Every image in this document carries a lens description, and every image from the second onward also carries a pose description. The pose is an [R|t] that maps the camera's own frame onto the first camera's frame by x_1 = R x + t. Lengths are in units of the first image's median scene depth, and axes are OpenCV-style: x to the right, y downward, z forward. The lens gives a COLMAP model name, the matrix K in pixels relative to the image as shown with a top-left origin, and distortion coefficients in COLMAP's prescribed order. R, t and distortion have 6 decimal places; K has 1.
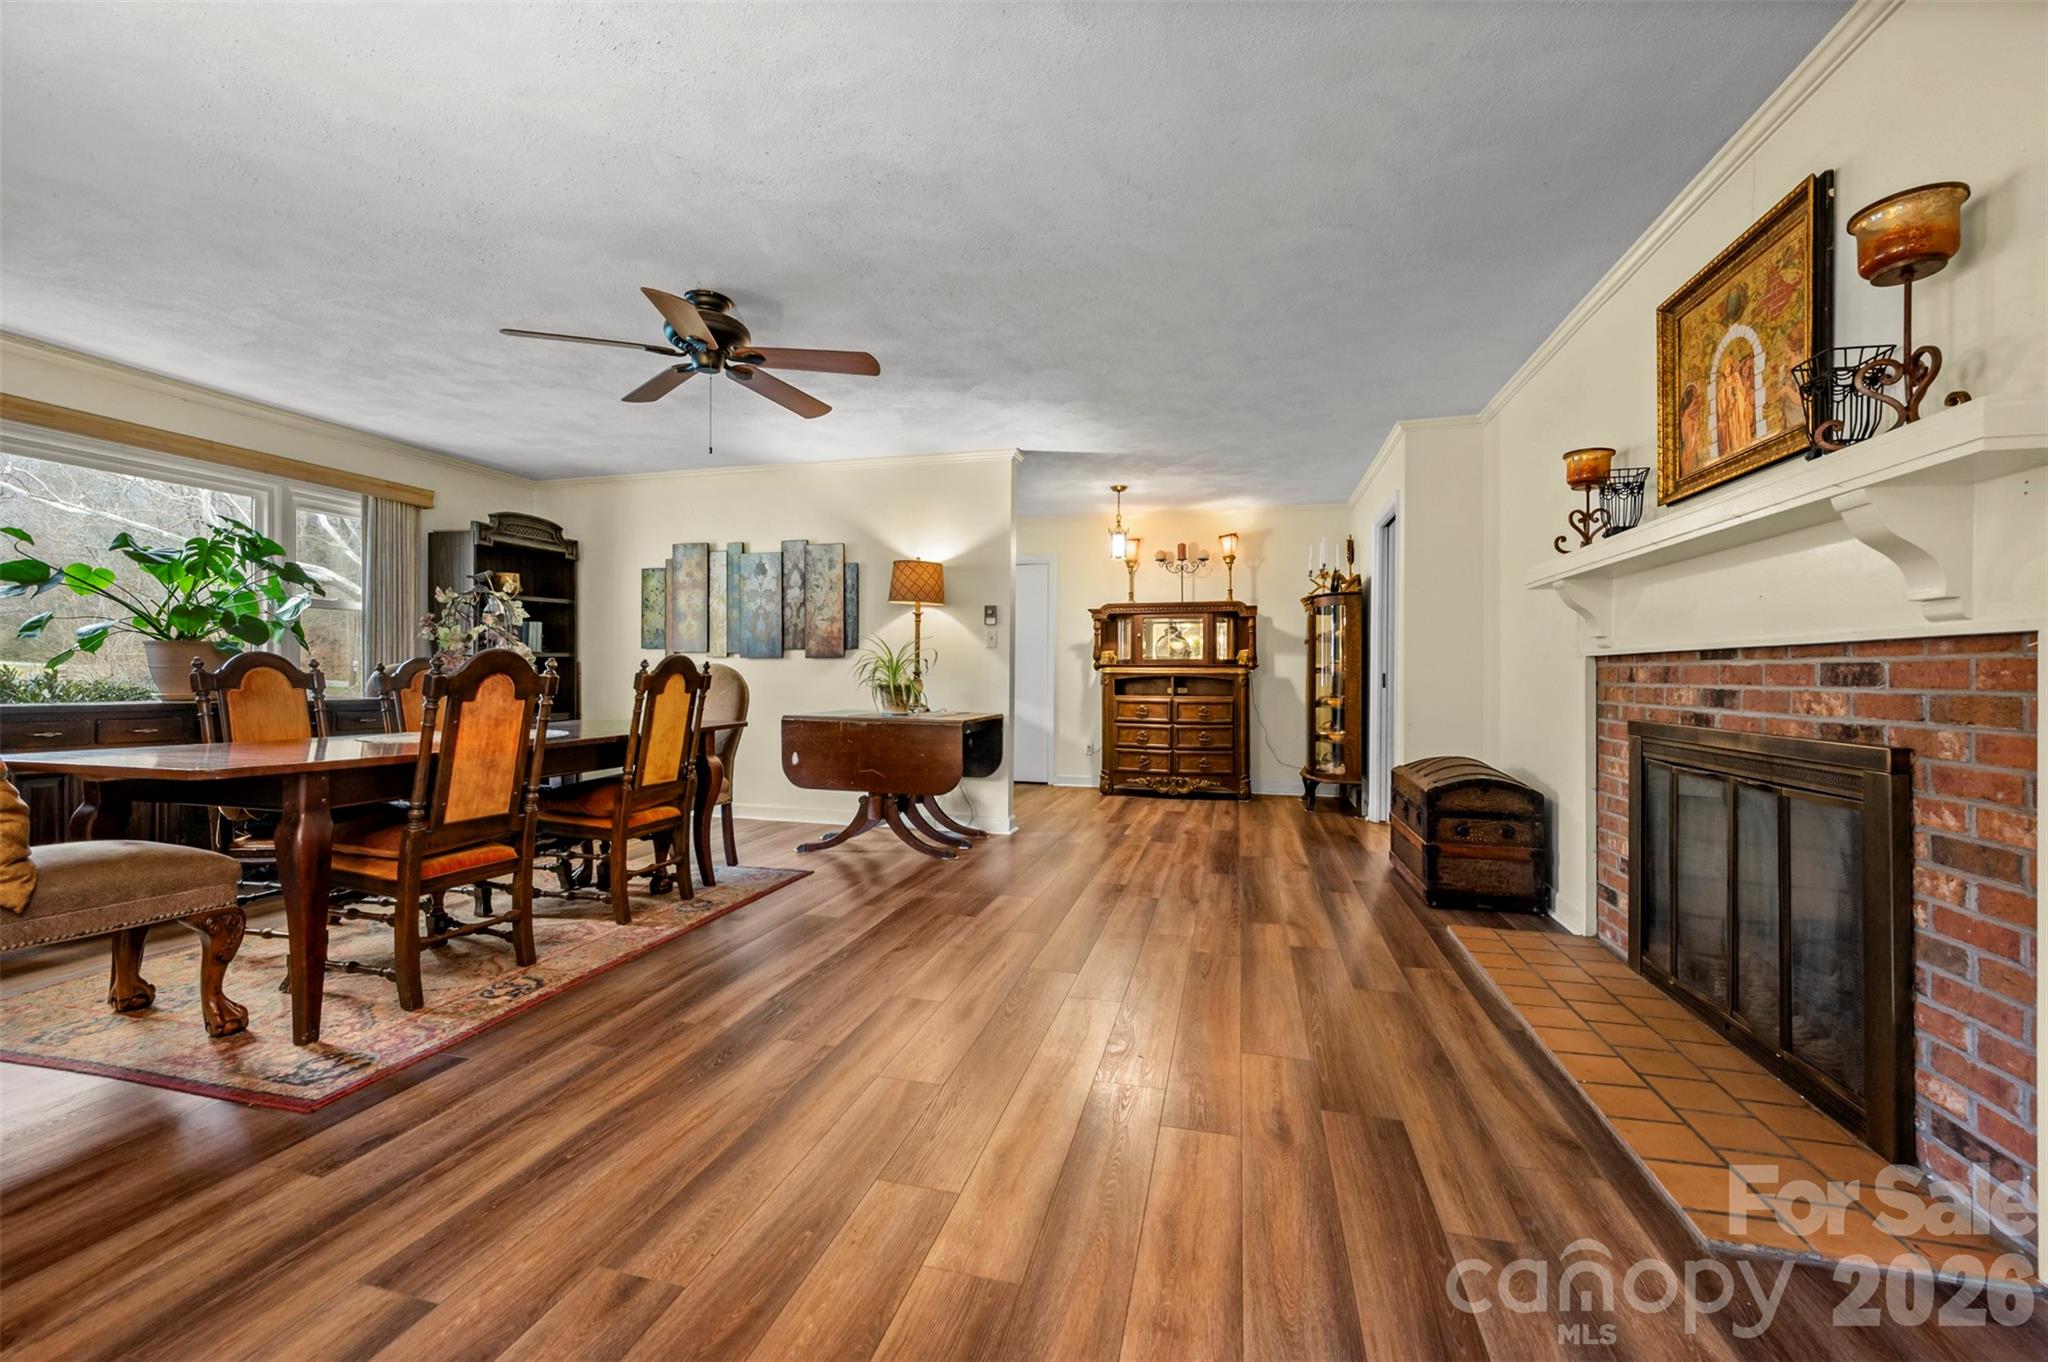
lens RADIAL K [[821.4, 0, 1027.5], [0, 821.4, 667.7], [0, 0, 1]] dist [-0.001381, -0.000209]
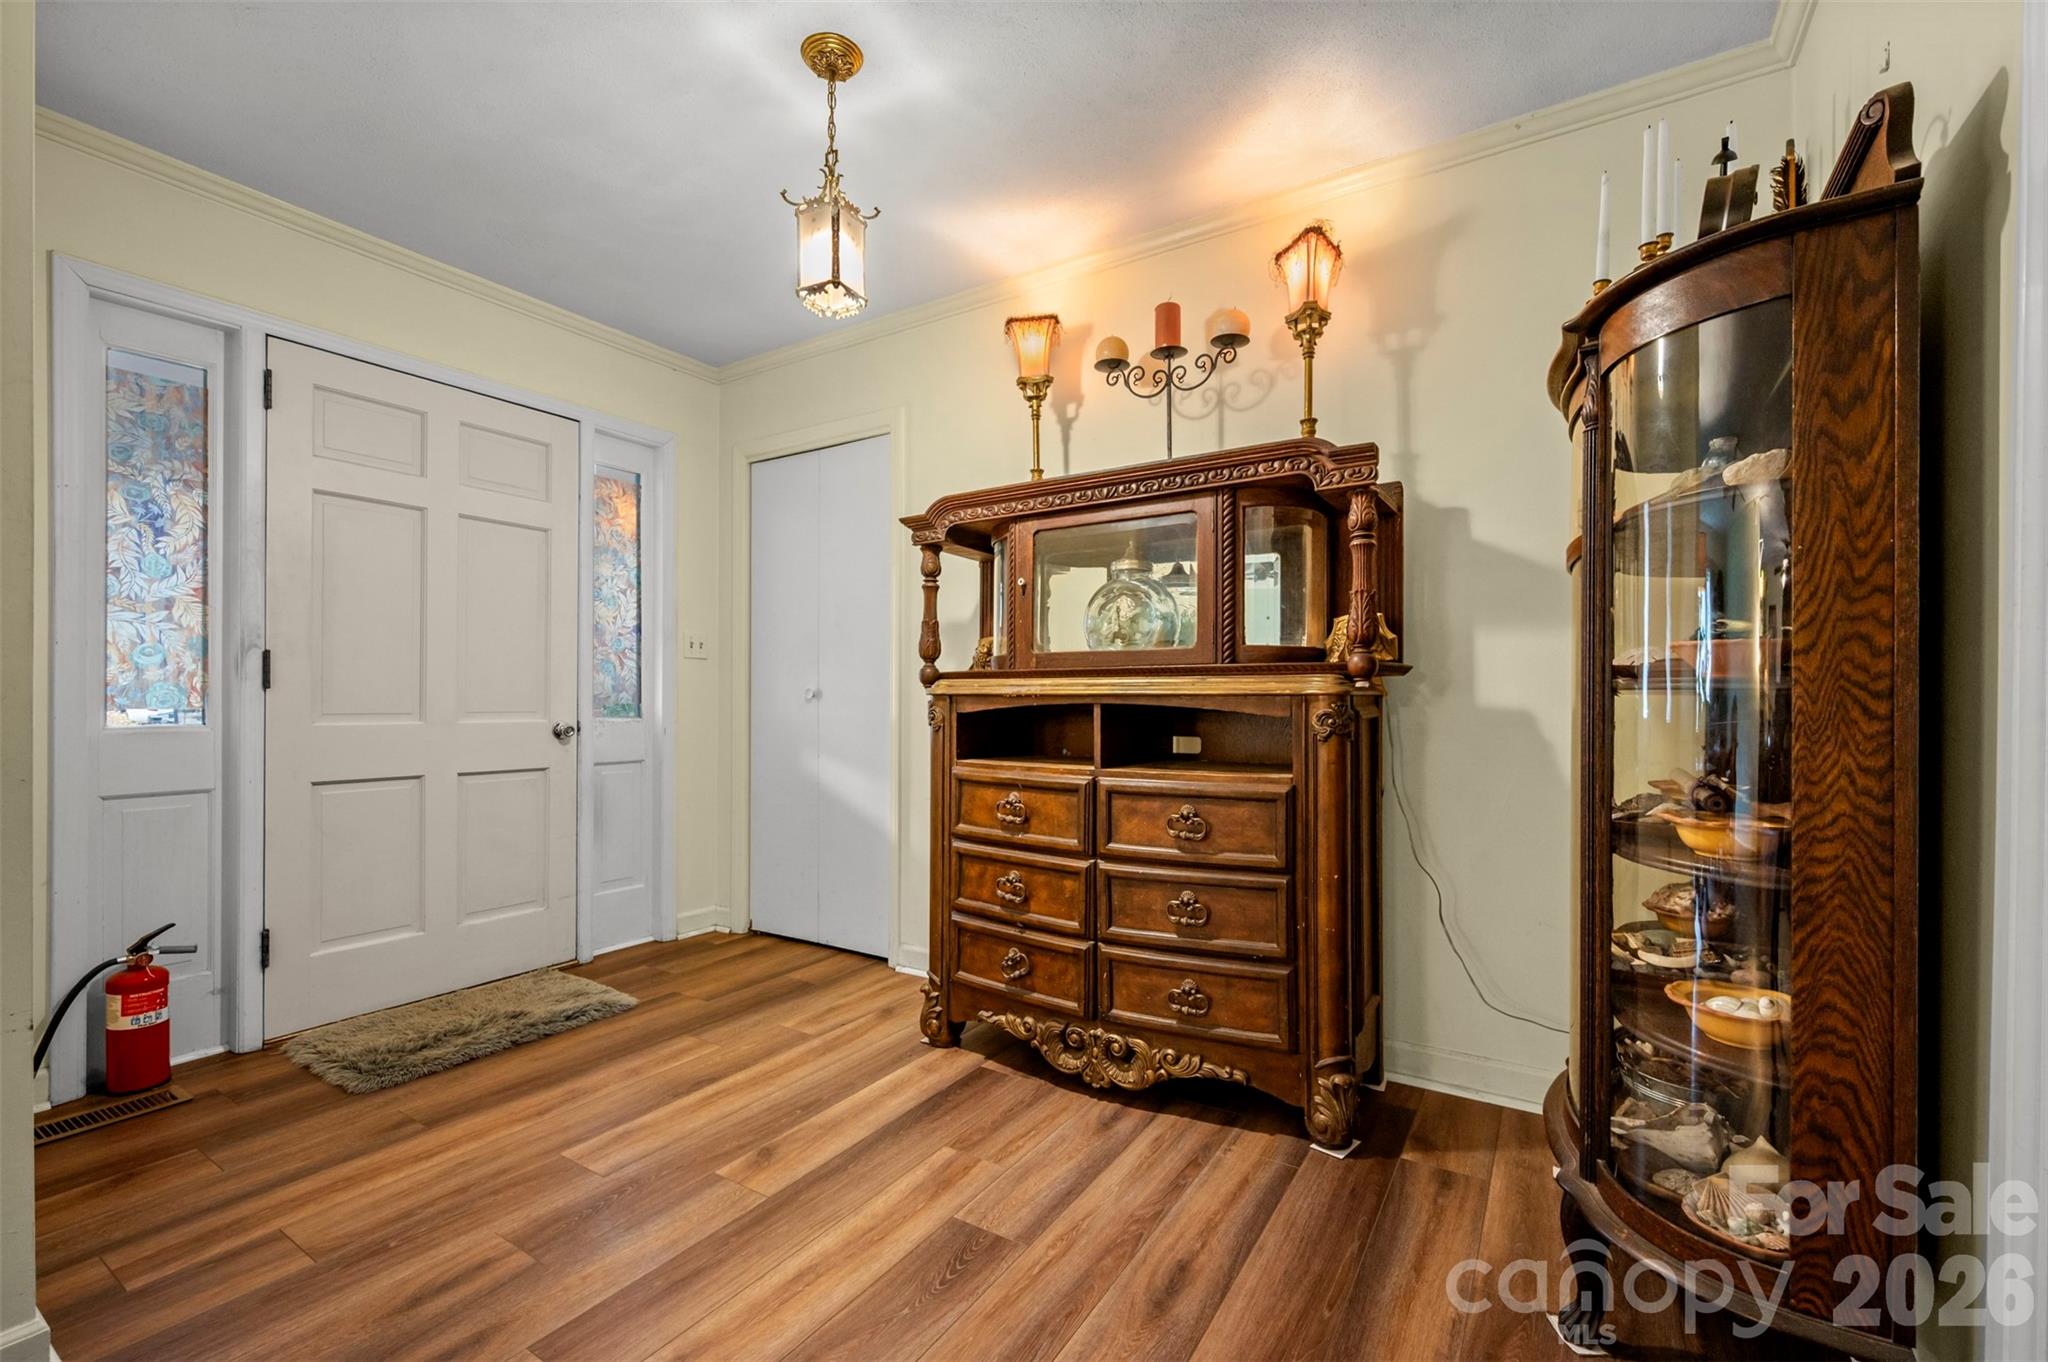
lens RADIAL K [[868.8, 0, 1026.2], [0, 868.8, 698.0], [0, 0, 1]] dist [-0.001786, -0.000080]
pose [[0.954132, -0.004036, -0.299360, 0.248405], [0.006962, 0.999938, 0.008709, 0.004906], [0.299306, -0.010394, 0.954101, 0.672354]]
